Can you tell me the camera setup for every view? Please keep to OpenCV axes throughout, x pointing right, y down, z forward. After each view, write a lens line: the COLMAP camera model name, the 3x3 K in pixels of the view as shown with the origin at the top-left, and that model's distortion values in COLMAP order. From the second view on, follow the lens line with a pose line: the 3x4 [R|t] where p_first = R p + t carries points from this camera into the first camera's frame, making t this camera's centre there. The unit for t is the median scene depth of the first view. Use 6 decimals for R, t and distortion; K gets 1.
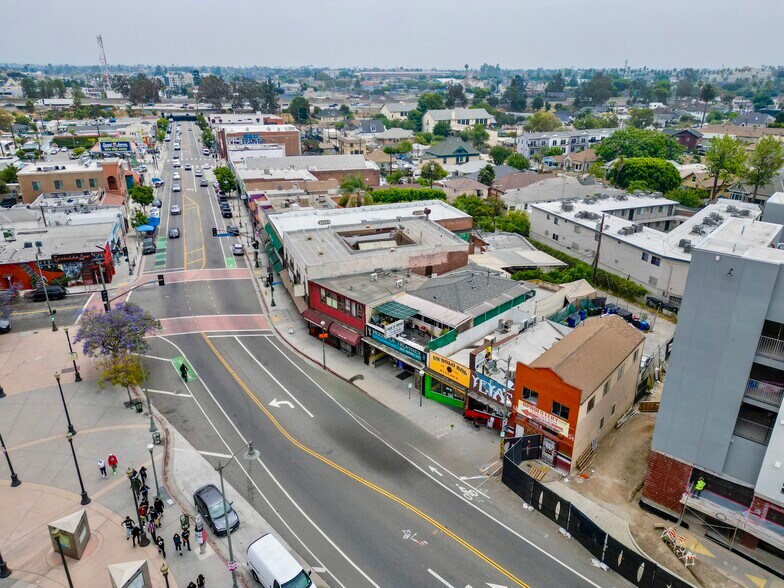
lens RADIAL K [[546.0, 0, 392.9], [0, 546.0, 294.3], [0, 0, 1]] dist [0.041560, -0.005672]
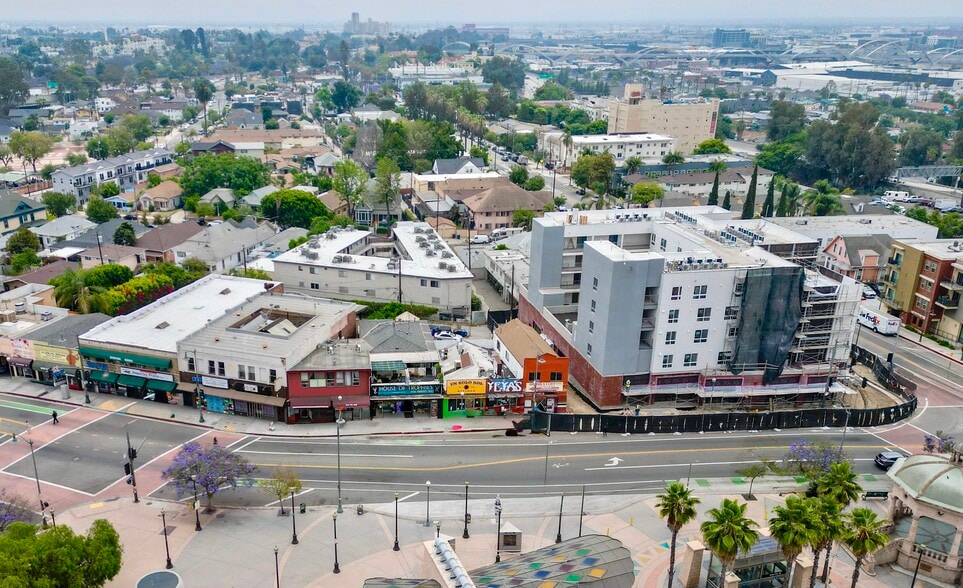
lens RADIAL K [[842.6, 0, 399.5], [0, 842.6, 360.2], [0, 0, 1]] dist [0.090886, -0.074289]
pose [[0.646847, -0.285195, 0.707286, -1.222174], [0.291755, 0.949432, 0.116010, -0.180964], [-0.704605, 0.131313, 0.697344, -0.289780]]
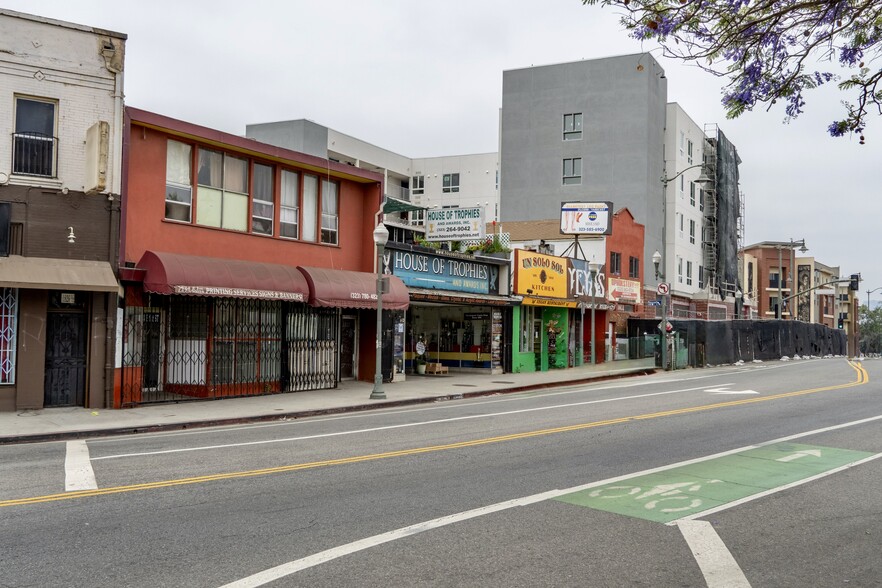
lens RADIAL K [[869.8, 0, 436.8], [0, 869.8, 292.0], [0, 0, 1]] dist [0.022095, 0.000000]
pose [[-0.227560, 0.034240, 0.973162, -0.525995], [0.351662, 0.934826, 0.049340, 0.066220], [-0.908048, 0.353452, -0.224769, 1.059307]]
